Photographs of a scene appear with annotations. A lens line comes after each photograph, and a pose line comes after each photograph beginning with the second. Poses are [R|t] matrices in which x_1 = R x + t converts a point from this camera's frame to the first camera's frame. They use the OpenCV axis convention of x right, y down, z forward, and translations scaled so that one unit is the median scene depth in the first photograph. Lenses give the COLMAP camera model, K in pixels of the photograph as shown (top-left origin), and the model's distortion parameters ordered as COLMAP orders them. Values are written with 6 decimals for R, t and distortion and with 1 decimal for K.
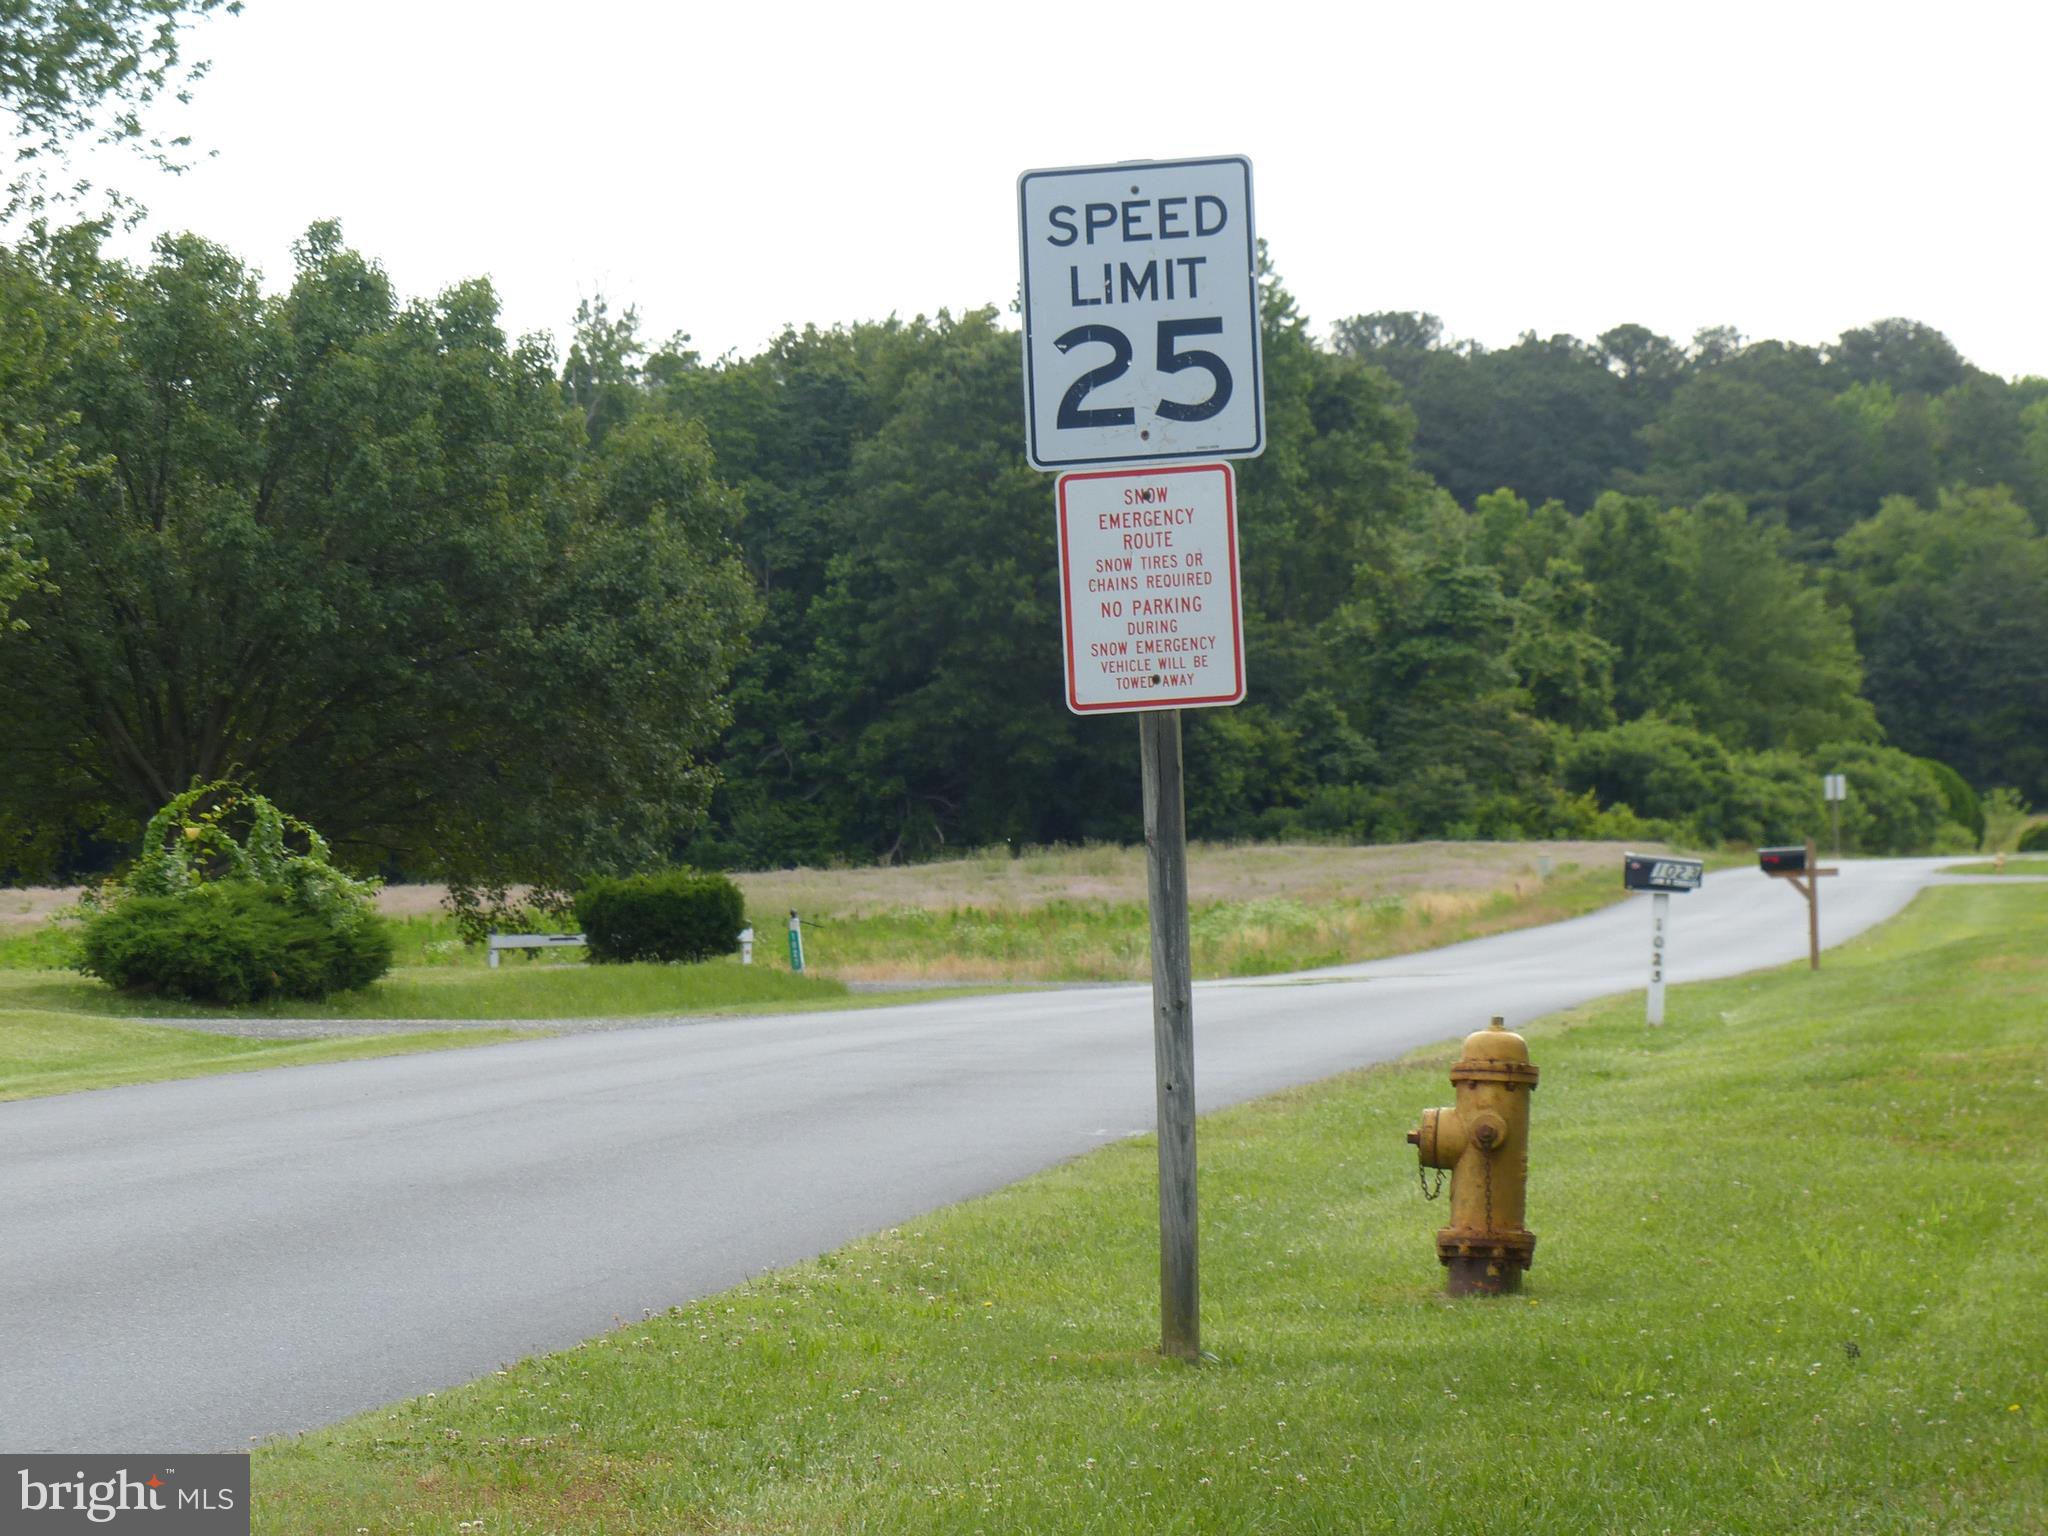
lens RADIAL K [[9402.5, 0, 1024.0], [0, 9402.5, 768.0], [0, 0, 1]] dist [-0.246440, 1.523633]
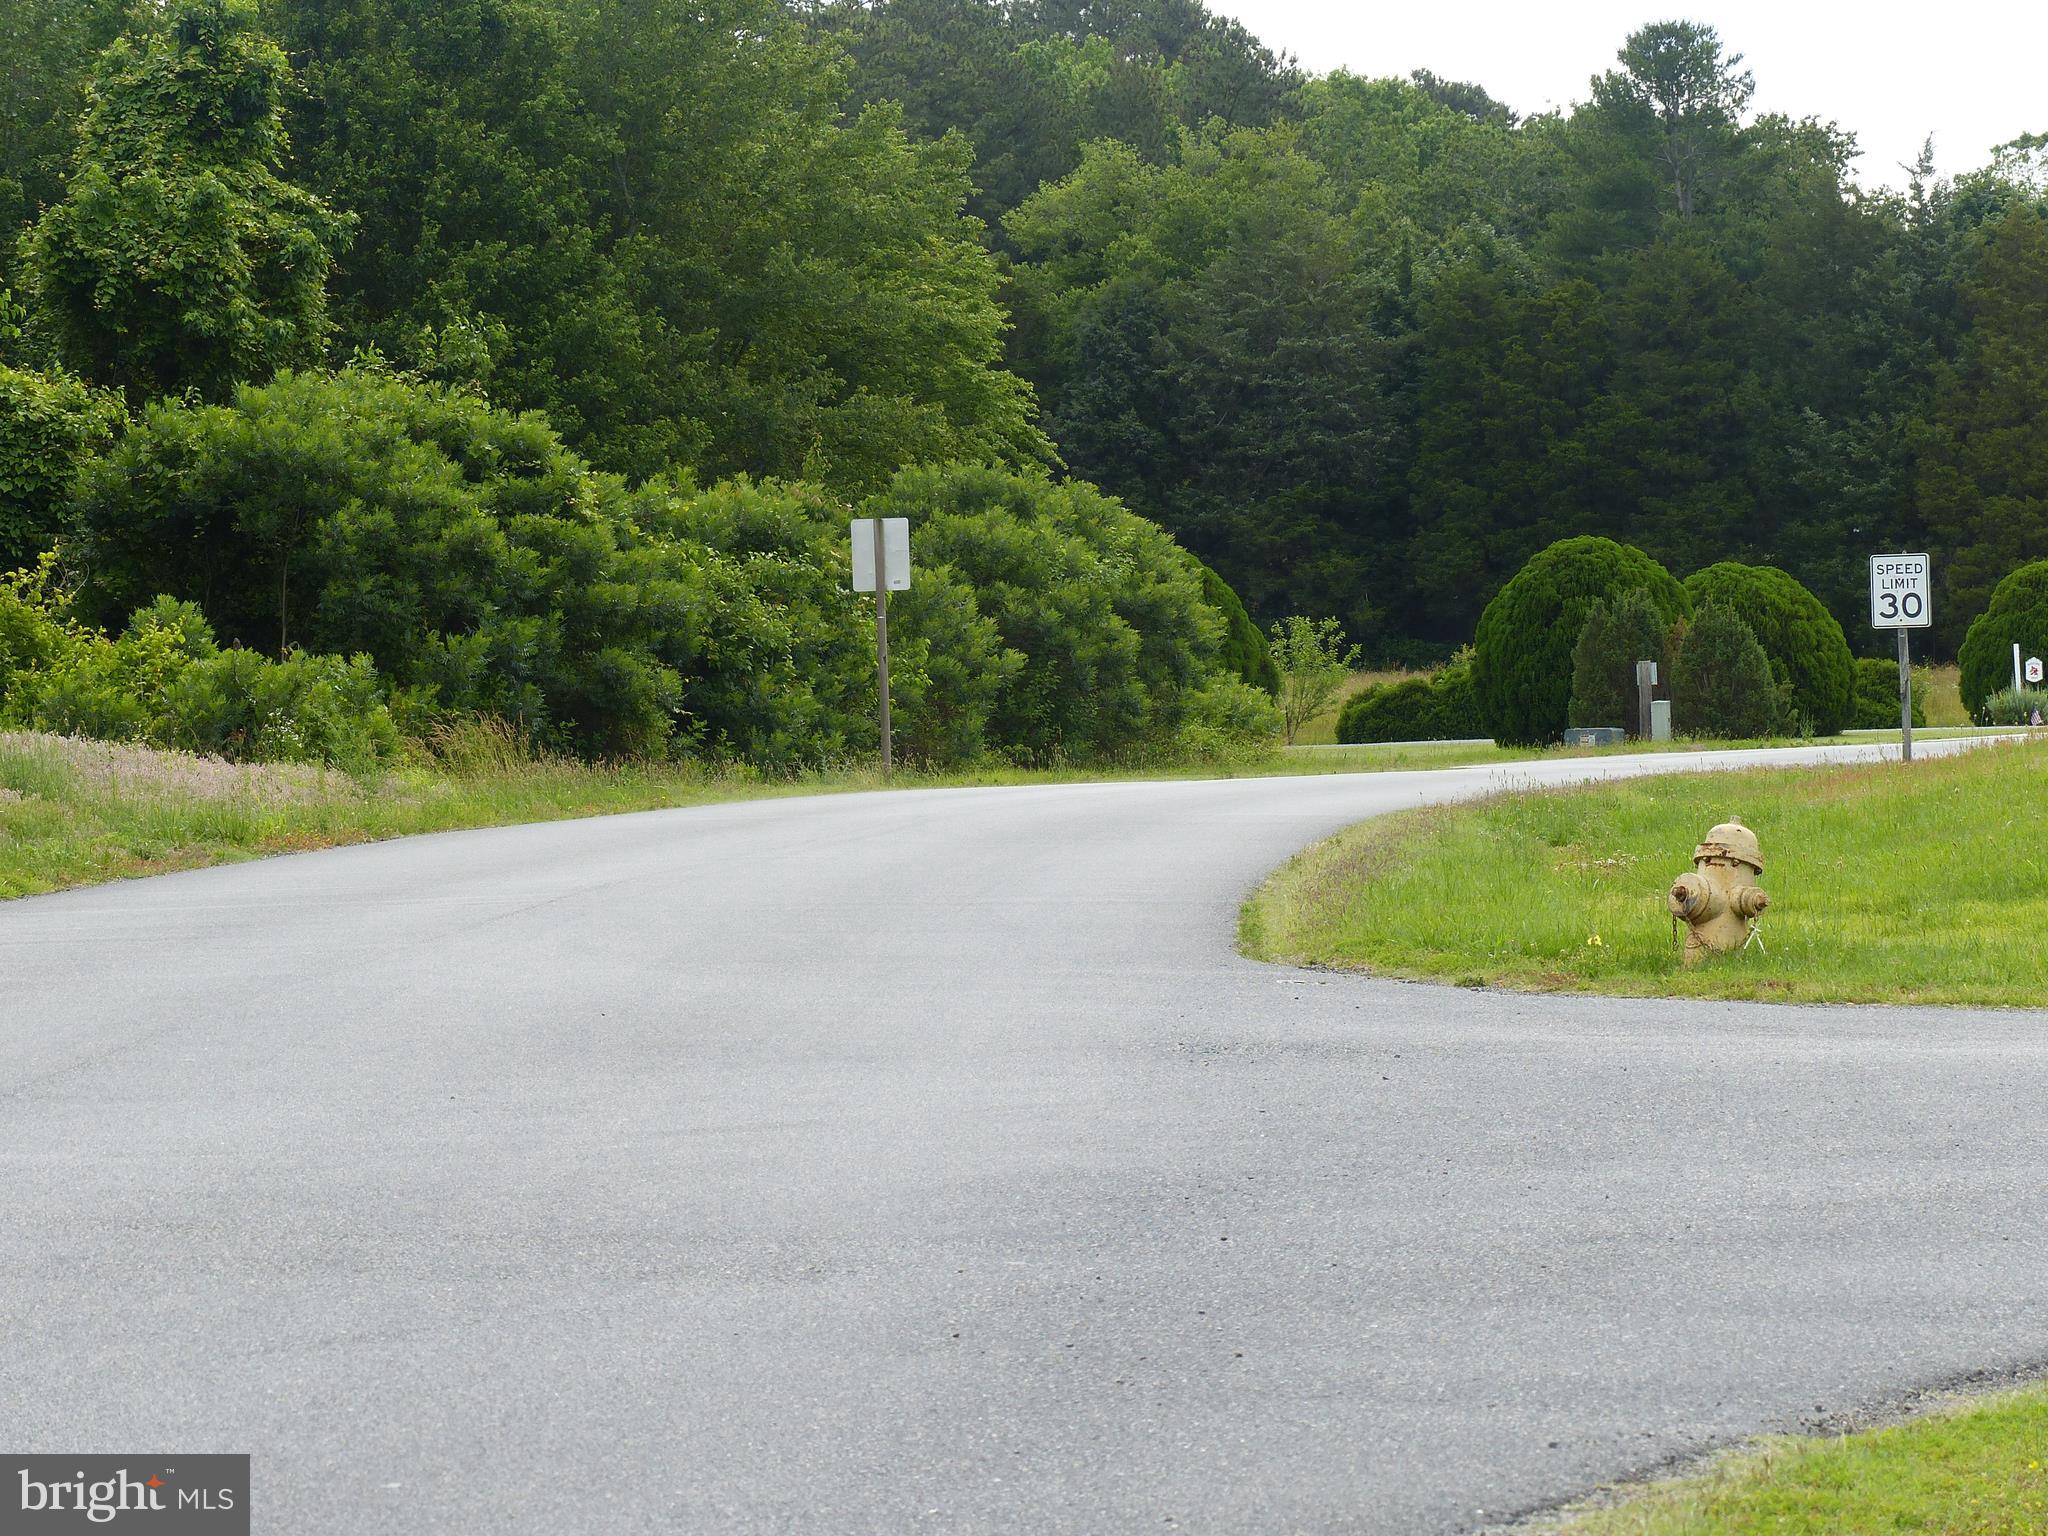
lens RADIAL K [[8774.0, 0, 1024.0], [0, 8774.0, 768.0], [0, 0, 1]] dist [-0.131745, 0.758283]
pose [[0.996698, -0.001170, 0.081190, 0.061521], [0.000051, 0.999905, 0.013784, 0.004755], [-0.081199, -0.013734, 0.996603, 0.644562]]
